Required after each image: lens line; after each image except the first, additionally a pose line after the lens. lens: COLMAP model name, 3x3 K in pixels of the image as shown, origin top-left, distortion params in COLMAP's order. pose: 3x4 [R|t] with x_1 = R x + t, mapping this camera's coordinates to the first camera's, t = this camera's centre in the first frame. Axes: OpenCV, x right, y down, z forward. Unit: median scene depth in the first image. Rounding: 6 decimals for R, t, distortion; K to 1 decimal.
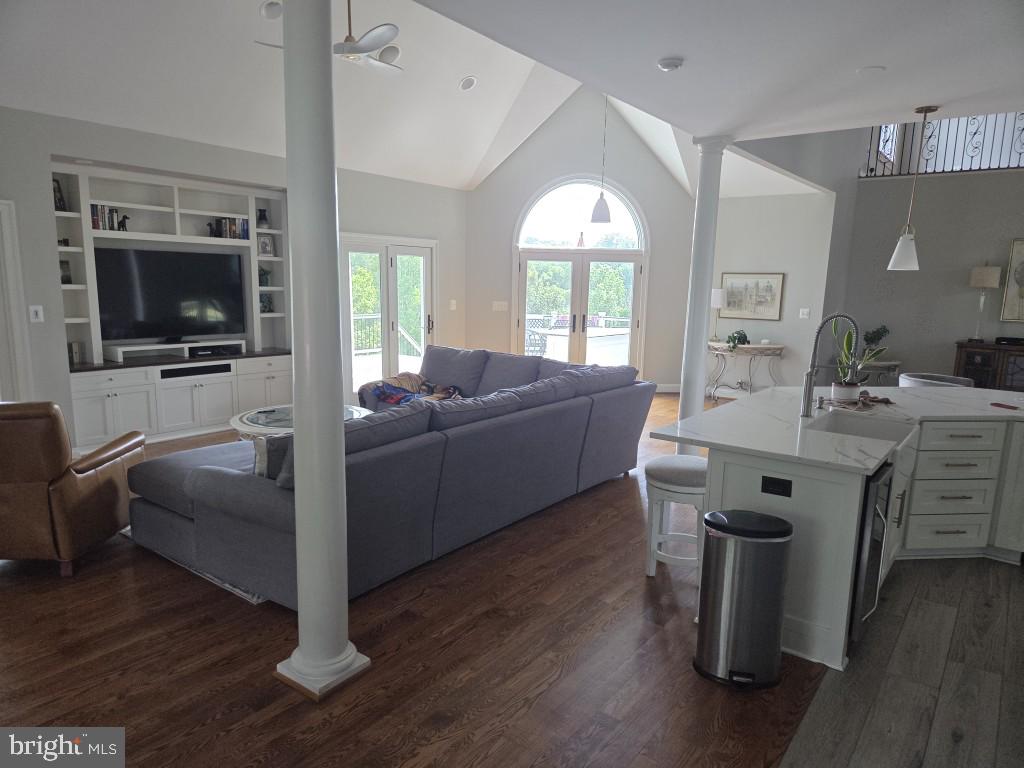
lens RADIAL K [[686.4, 0, 510.6], [0, 686.4, 402.2], [0, 0, 1]] dist [0.072532, -0.064766]
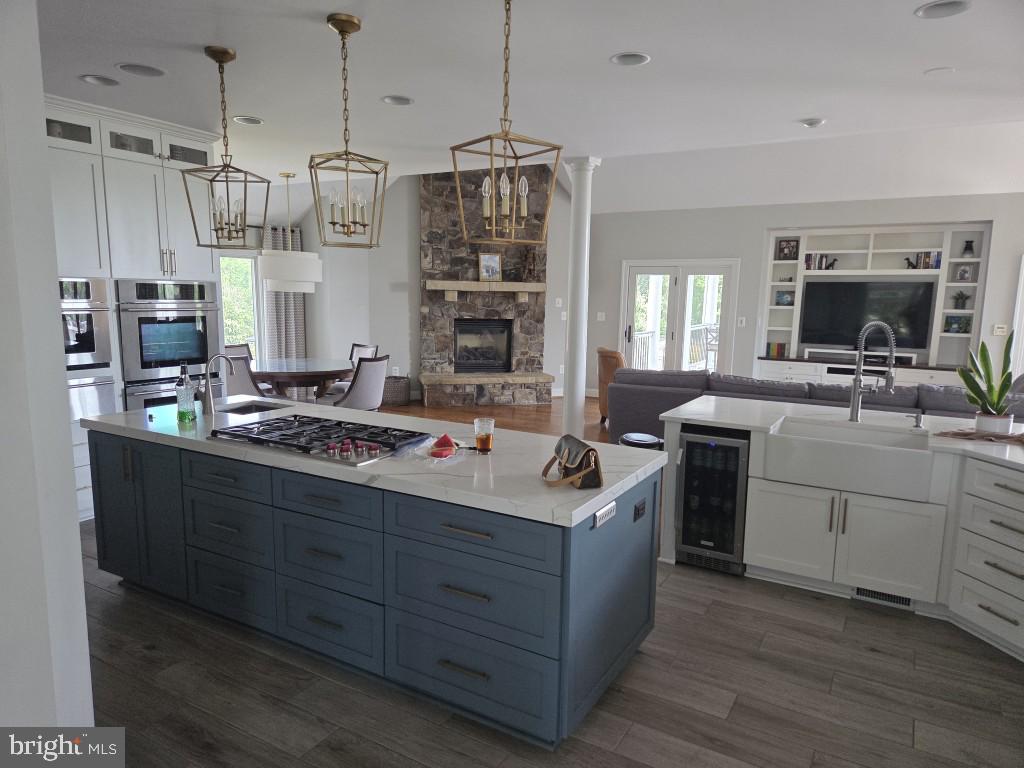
lens RADIAL K [[680.9, 0, 504.1], [0, 680.9, 404.5], [0, 0, 1]] dist [0.072186, -0.065334]
pose [[0.095631, 0.140432, -0.985461, 0.864015], [-0.191135, 0.974167, 0.120275, -0.016279], [0.976894, 0.176854, 0.120002, 0.224958]]
